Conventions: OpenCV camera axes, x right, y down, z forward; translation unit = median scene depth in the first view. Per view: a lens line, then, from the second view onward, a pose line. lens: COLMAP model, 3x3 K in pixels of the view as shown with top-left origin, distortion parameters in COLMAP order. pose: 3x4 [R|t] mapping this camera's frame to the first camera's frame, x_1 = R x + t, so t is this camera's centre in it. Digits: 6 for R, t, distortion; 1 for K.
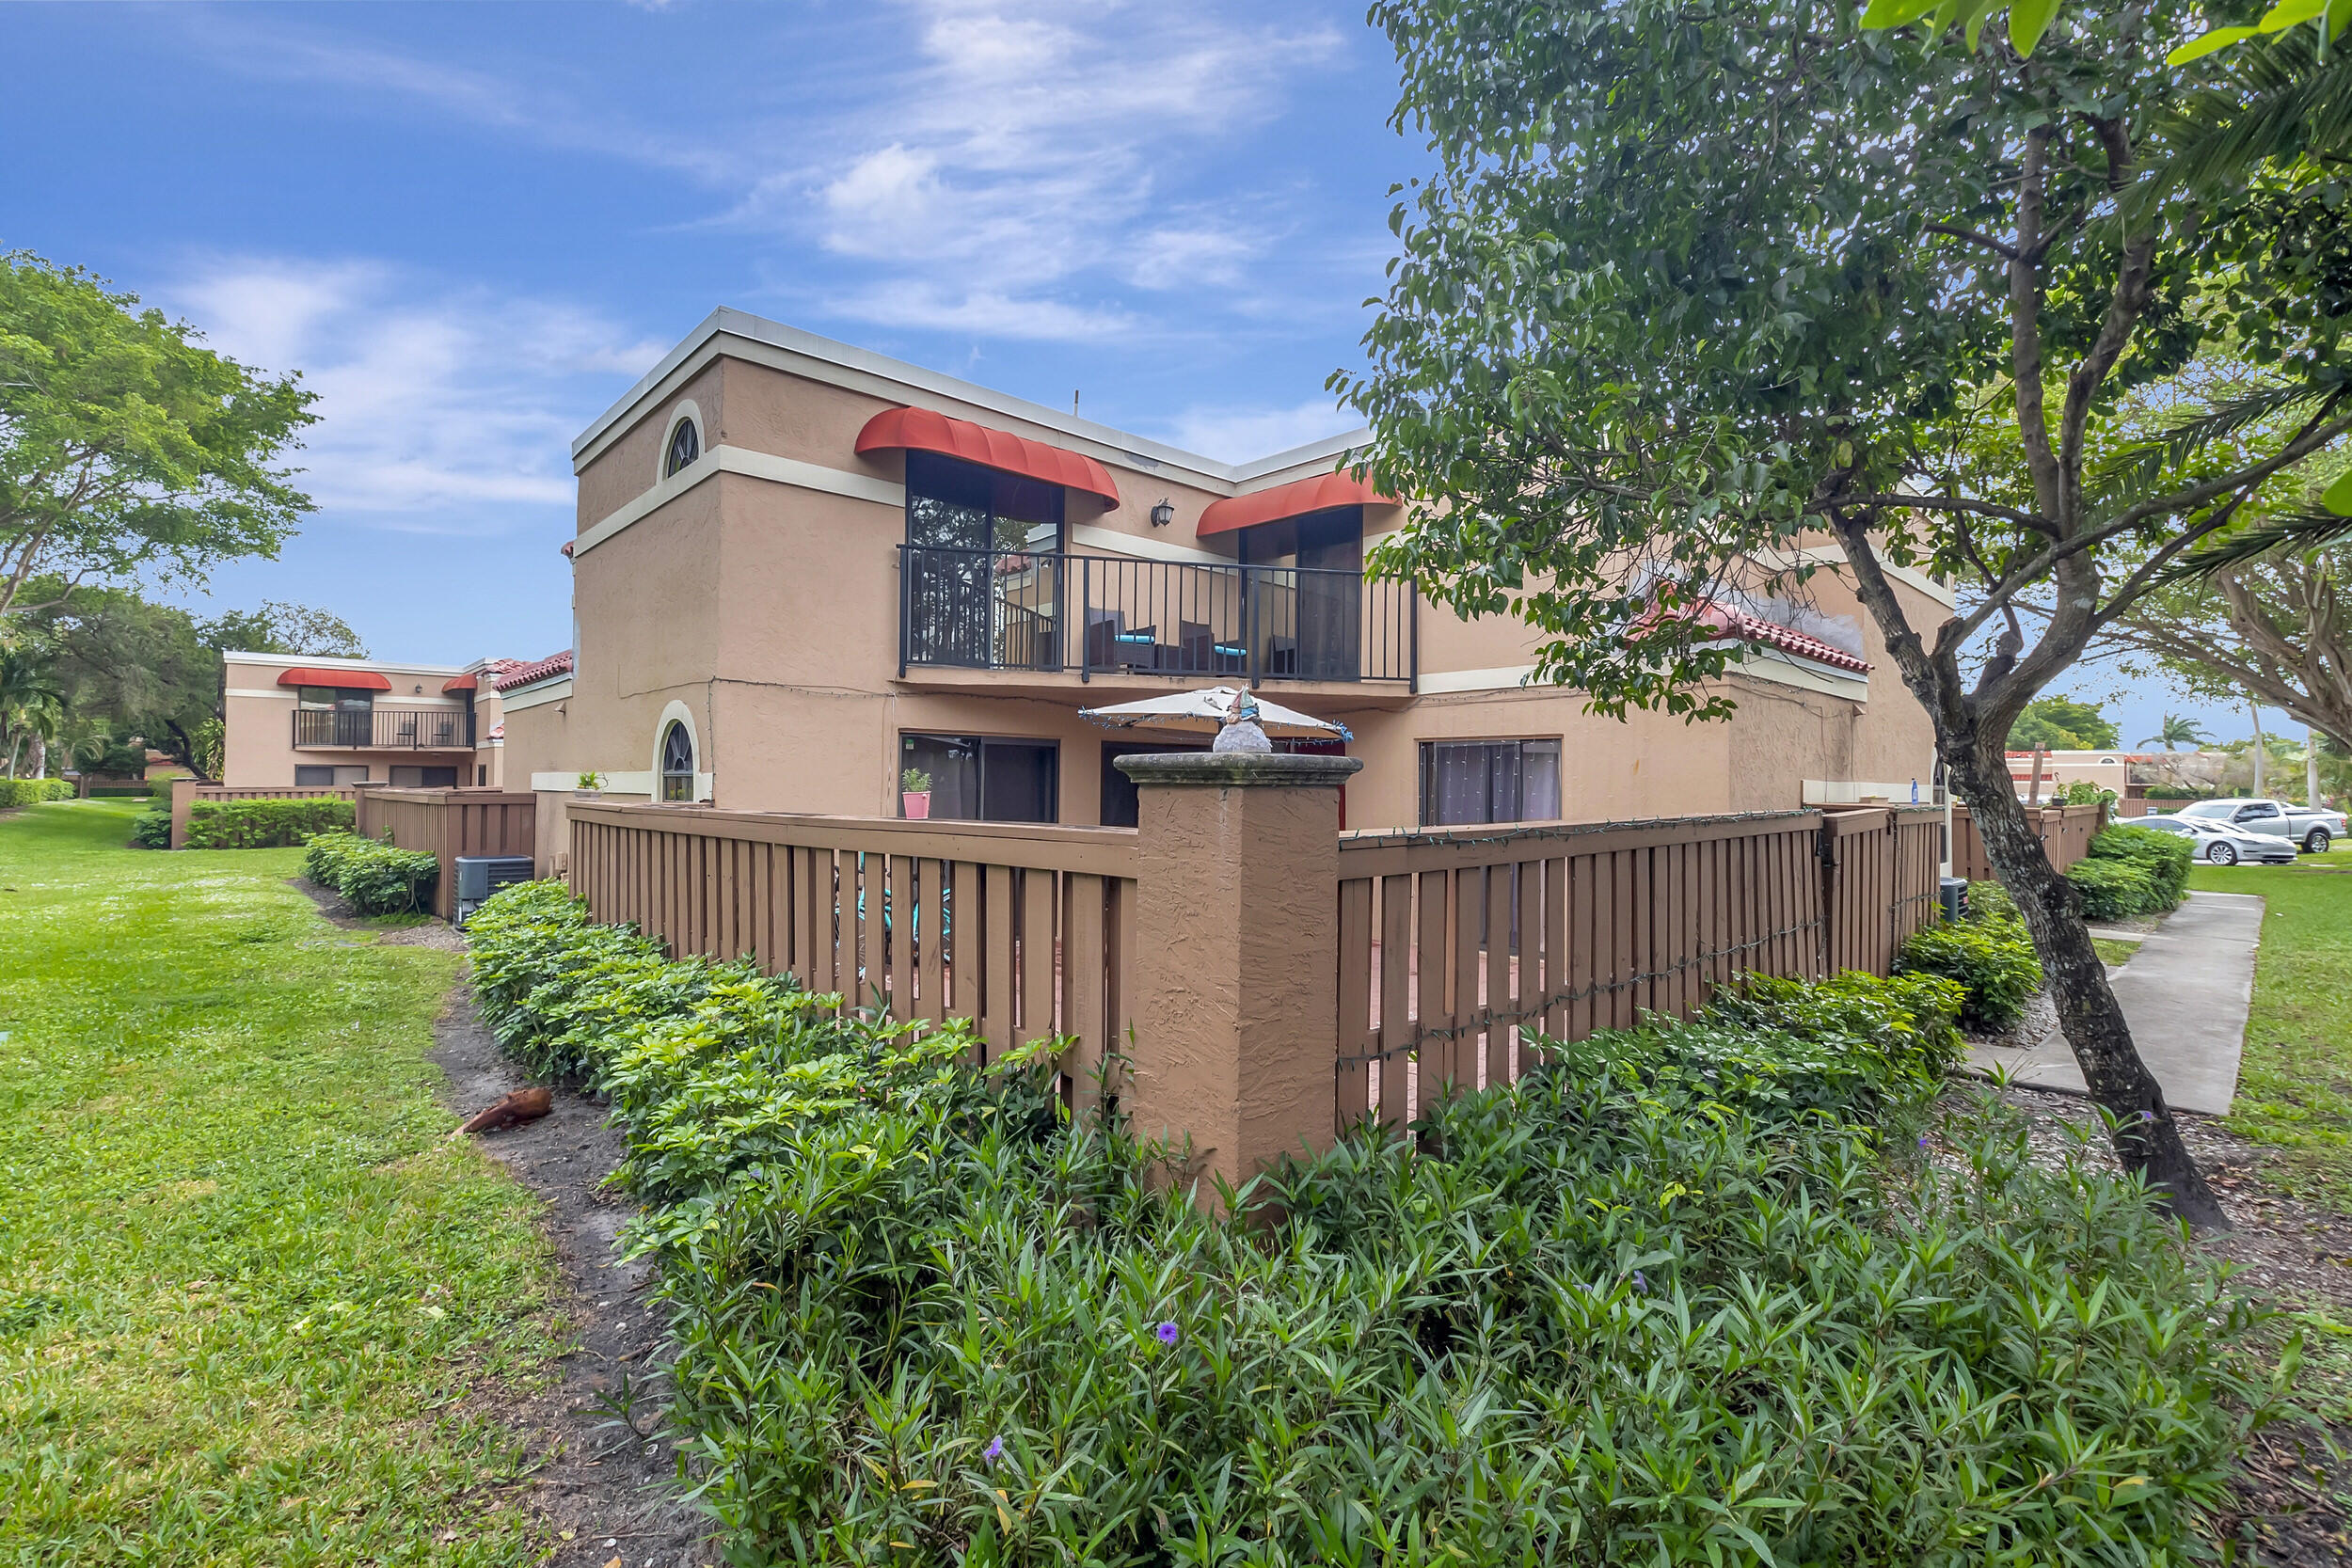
lens RADIAL K [[1046.3, 0, 1180.7], [0, 1046.3, 786.3], [0, 0, 1]] dist [-0.009287, 0.000758]
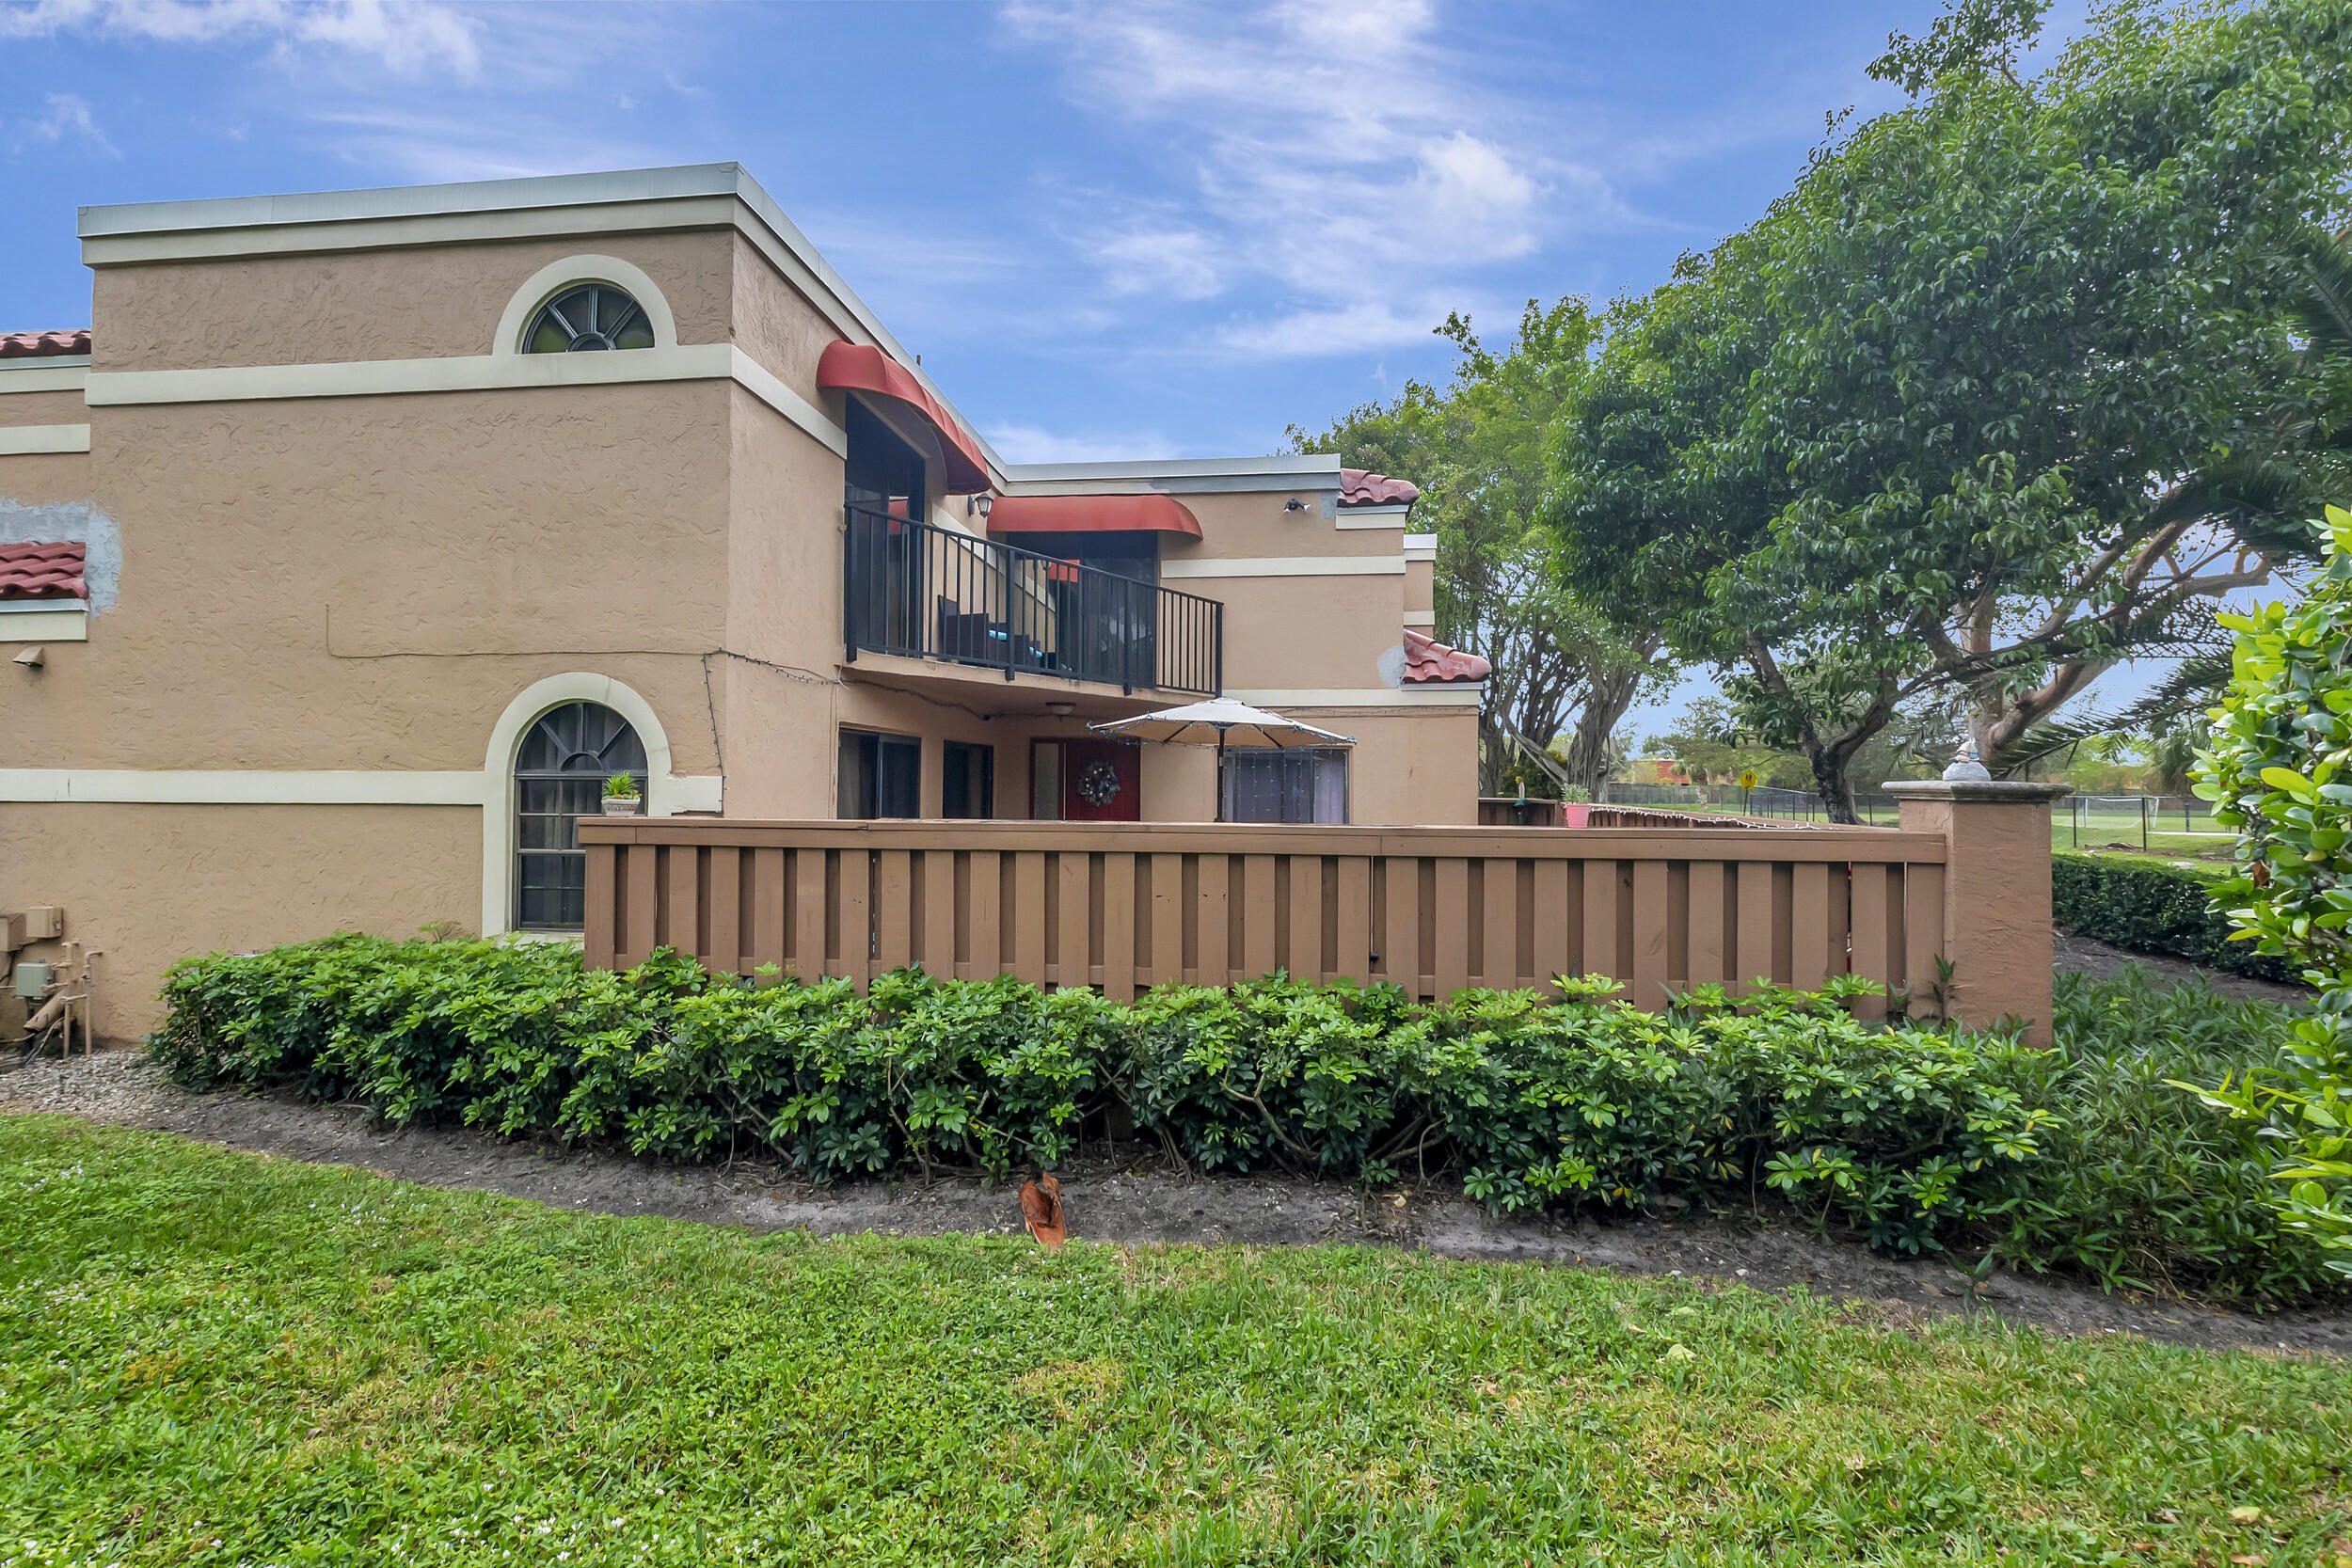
lens RADIAL K [[1046.3, 0, 1171.9], [0, 1046.3, 778.8], [0, 0, 1]] dist [-0.009287, 0.000758]
pose [[0.771789, 0.000476, 0.635878, -0.534041], [-0.004788, 0.999976, 0.005062, -0.014185], [-0.635860, -0.006952, 0.771773, 0.167426]]
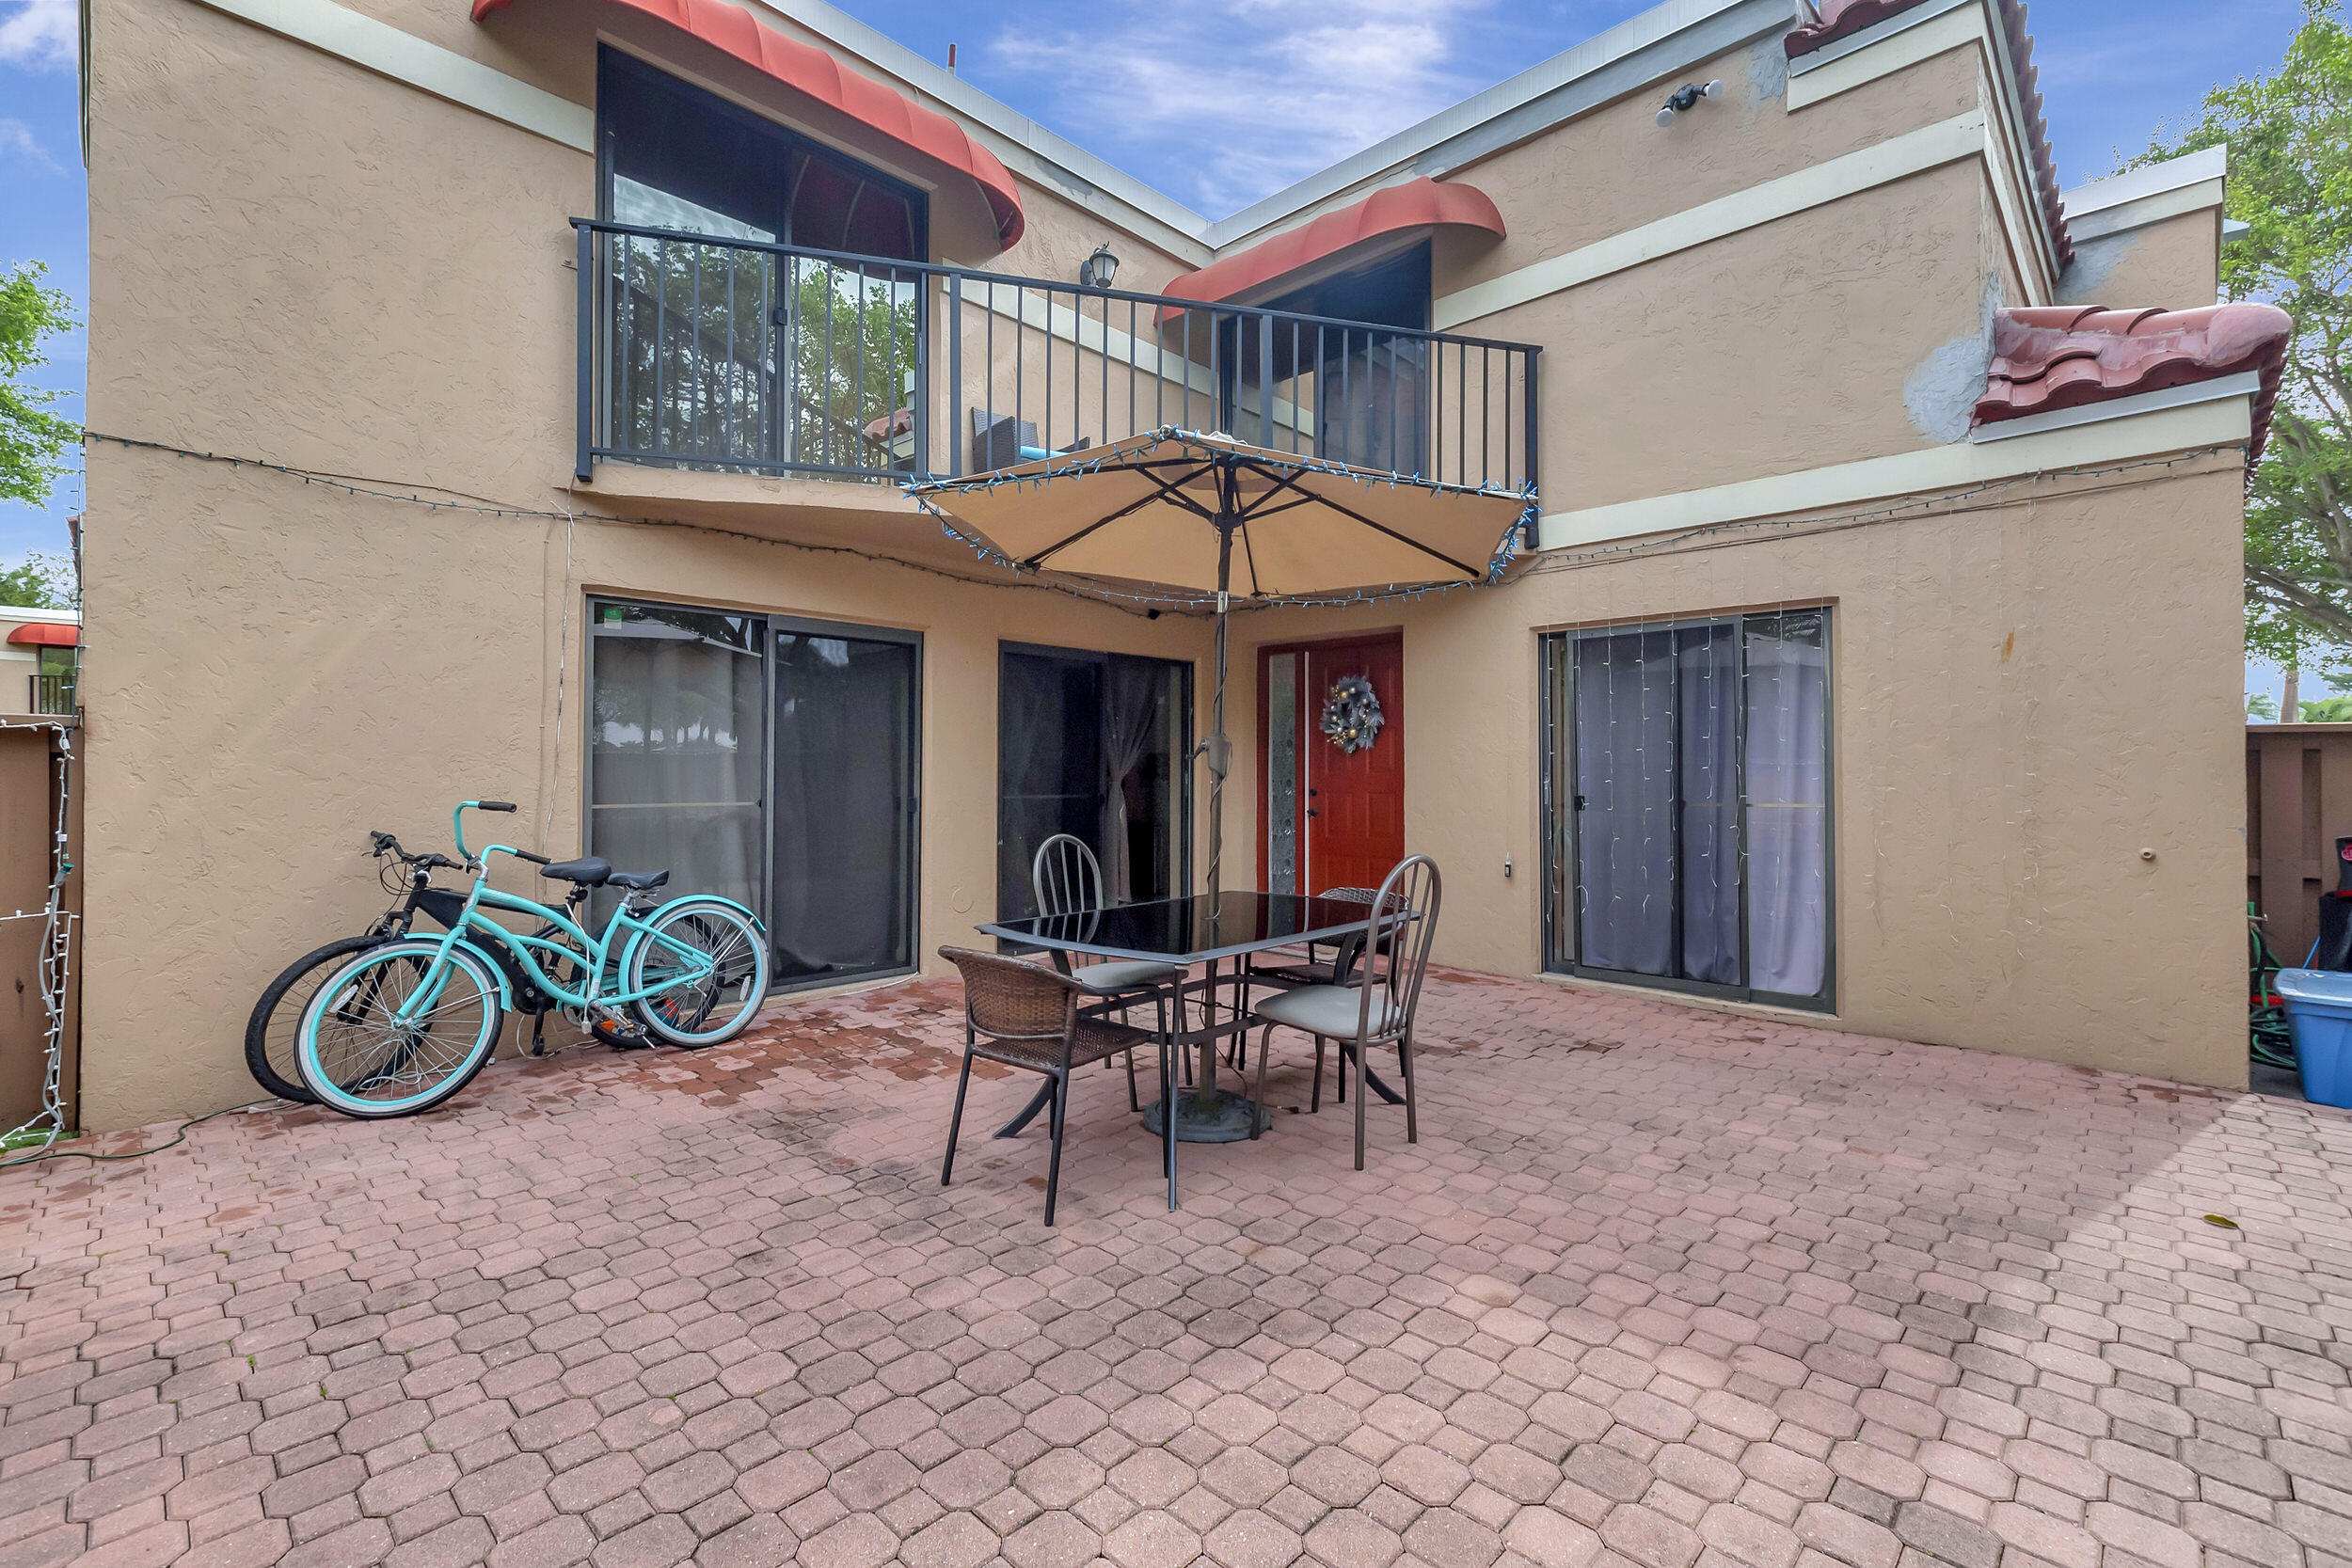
lens RADIAL K [[1046.3, 0, 1162.1], [0, 1046.3, 781.5], [0, 0, 1]] dist [-0.009287, 0.000758]
pose [[0.999370, -0.012466, 0.033223, -0.005800], [0.012241, 0.999901, 0.006947, 0.036194], [-0.033306, -0.006536, 0.999424, 0.432473]]
